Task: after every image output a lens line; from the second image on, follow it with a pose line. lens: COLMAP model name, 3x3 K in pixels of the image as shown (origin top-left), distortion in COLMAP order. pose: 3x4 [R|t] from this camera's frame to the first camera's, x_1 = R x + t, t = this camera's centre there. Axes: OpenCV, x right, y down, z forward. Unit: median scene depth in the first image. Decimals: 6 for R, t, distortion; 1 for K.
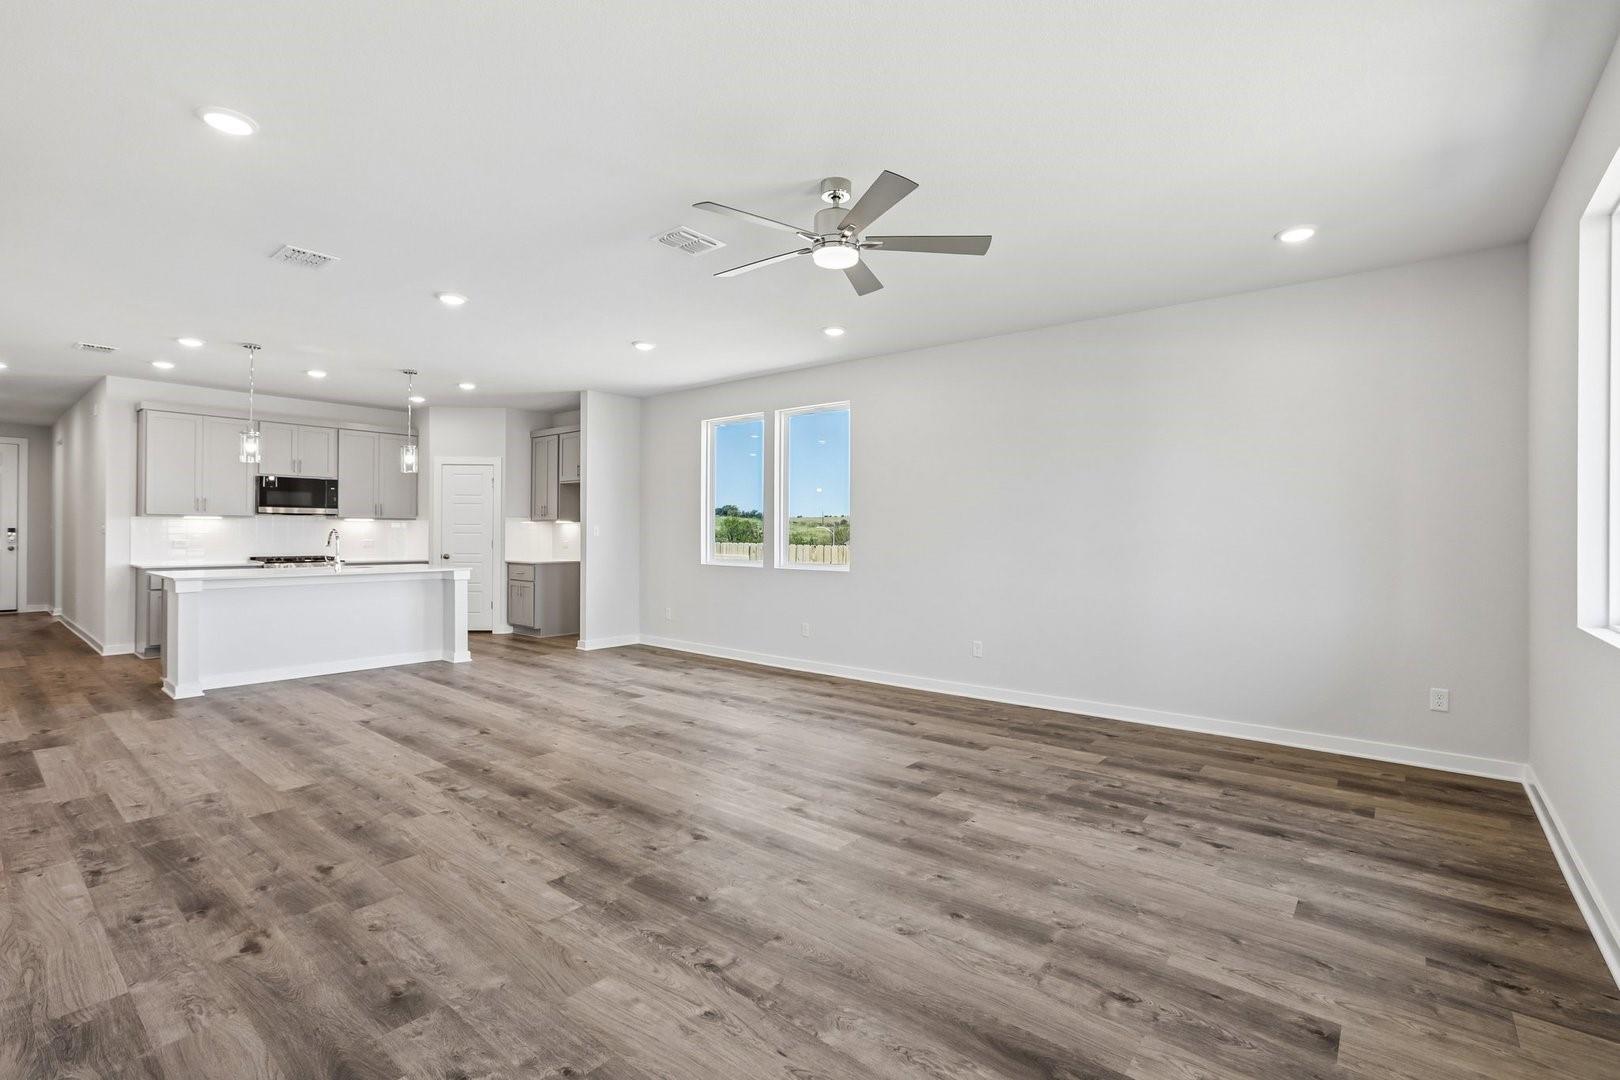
lens RADIAL K [[742.3, 0, 811.6], [0, 742.3, 530.8], [0, 0, 1]] dist [-0.038396, 0.017249]
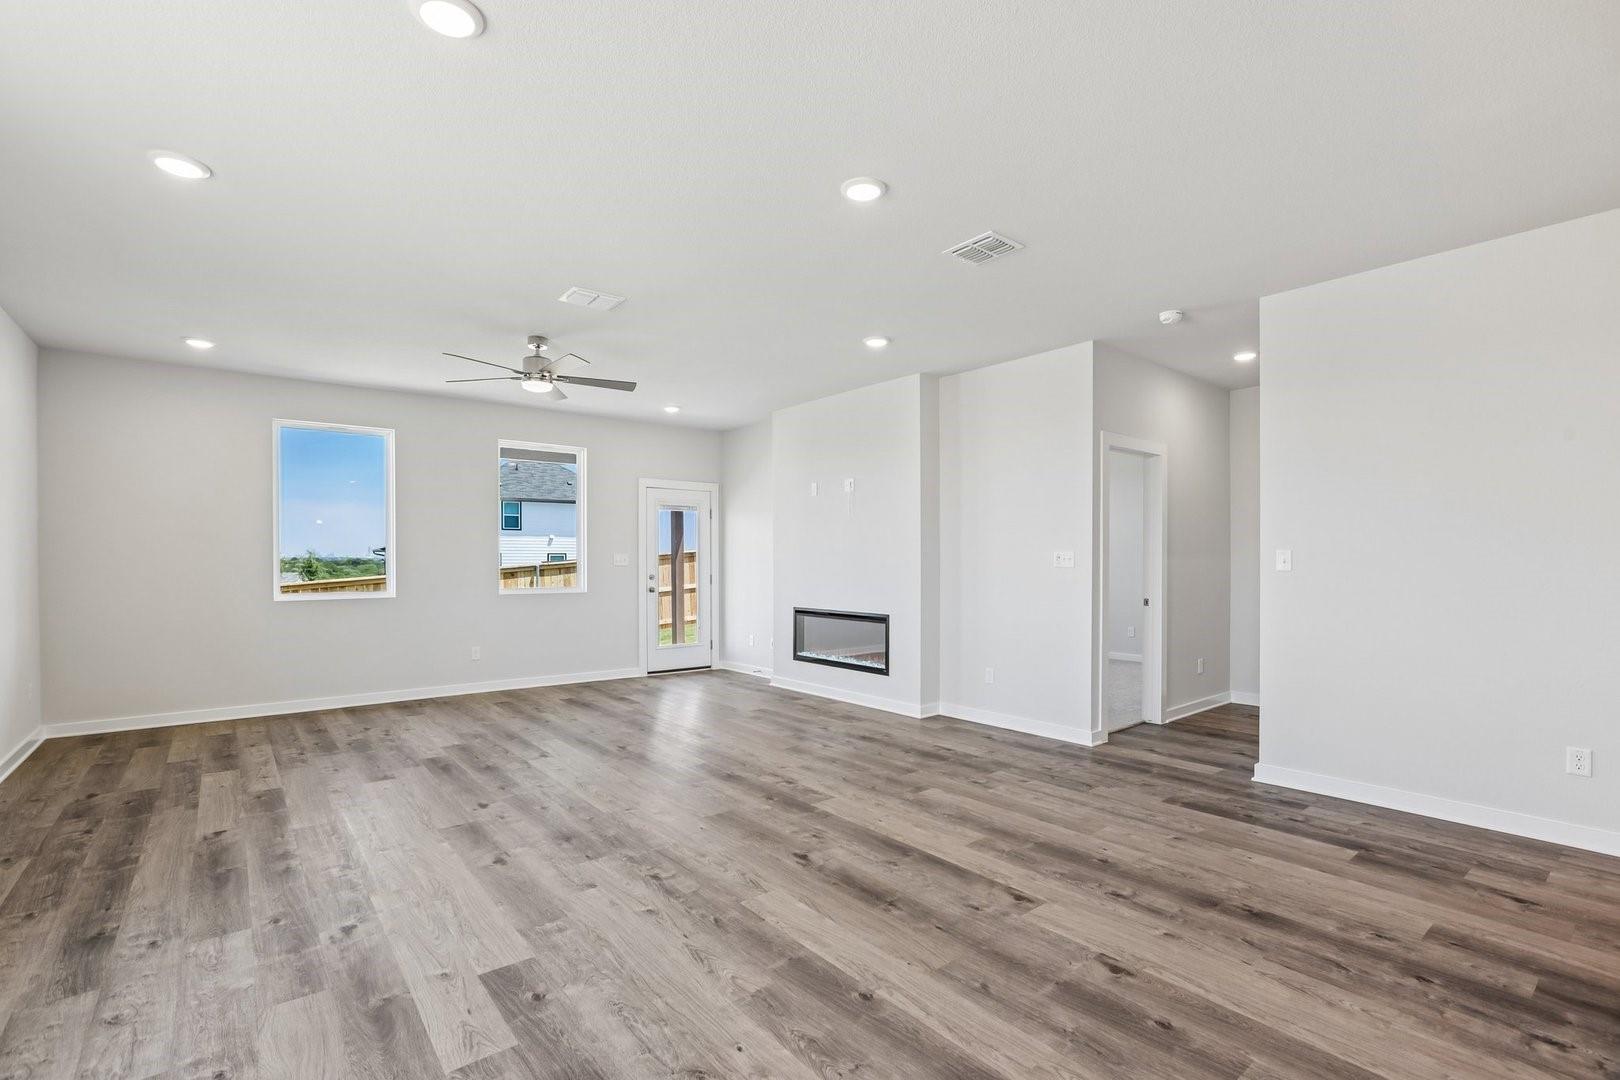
lens RADIAL K [[732.9, 0, 821.6], [0, 732.9, 556.5], [0, 0, 1]] dist [-0.025378, 0.012040]
pose [[-0.982066, -0.003989, 0.188496, -0.594989], [-0.005193, 0.999969, -0.005894, -0.001495], [-0.188467, -0.006767, -0.982056, 1.678620]]
